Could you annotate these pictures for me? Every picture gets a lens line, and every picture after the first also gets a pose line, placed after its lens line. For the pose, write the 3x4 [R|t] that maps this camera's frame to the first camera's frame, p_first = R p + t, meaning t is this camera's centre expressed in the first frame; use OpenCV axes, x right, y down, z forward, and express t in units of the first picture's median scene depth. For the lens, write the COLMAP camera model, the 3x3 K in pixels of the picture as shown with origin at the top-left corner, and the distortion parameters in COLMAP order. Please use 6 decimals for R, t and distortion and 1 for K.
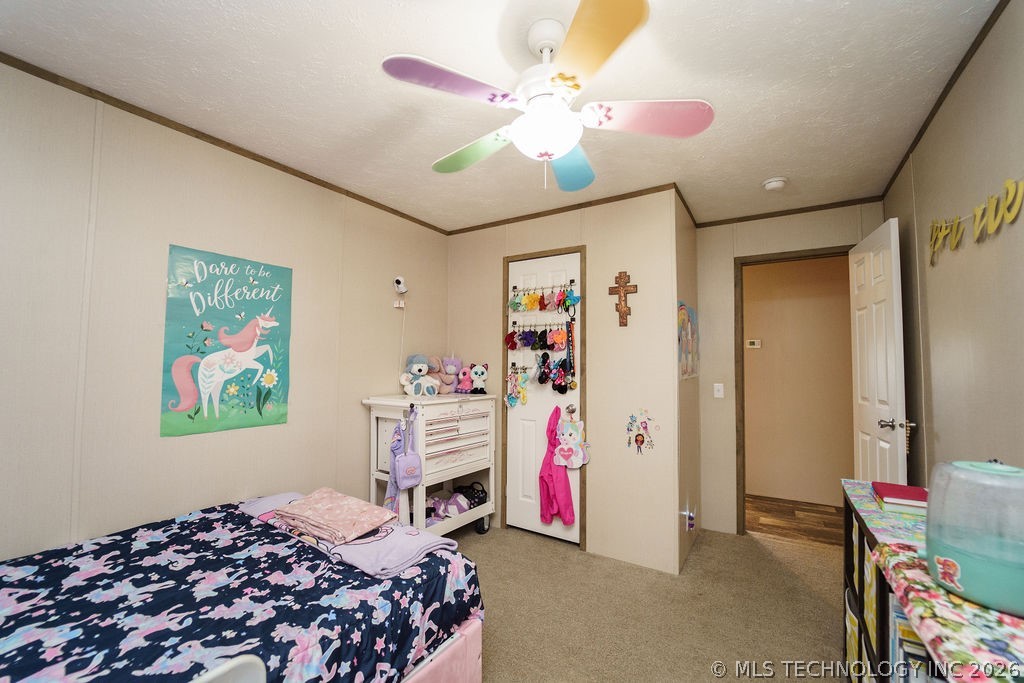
lens RADIAL K [[431.7, 0, 508.0], [0, 431.7, 345.9], [0, 0, 1]] dist [-0.022785, -0.000209]
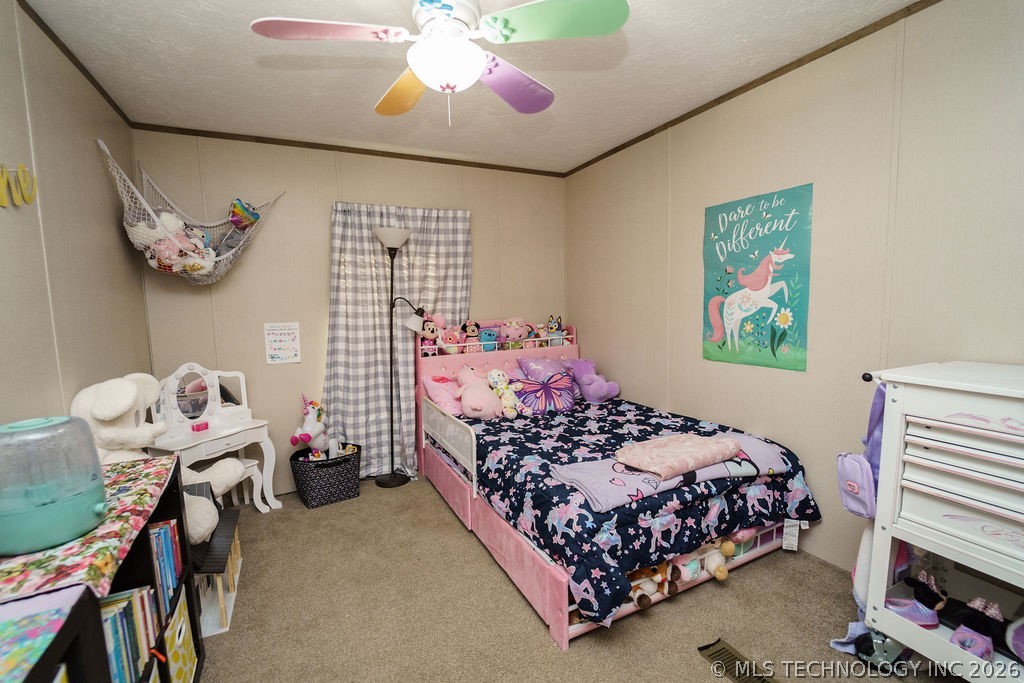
lens RADIAL K [[431.7, 0, 508.0], [0, 431.7, 345.9], [0, 0, 1]] dist [-0.022785, -0.000209]
pose [[-0.523219, 0.092681, -0.847143, 0.573923], [0.057868, 0.995638, 0.073186, 0.037491], [0.850231, -0.010730, -0.526300, 1.073597]]
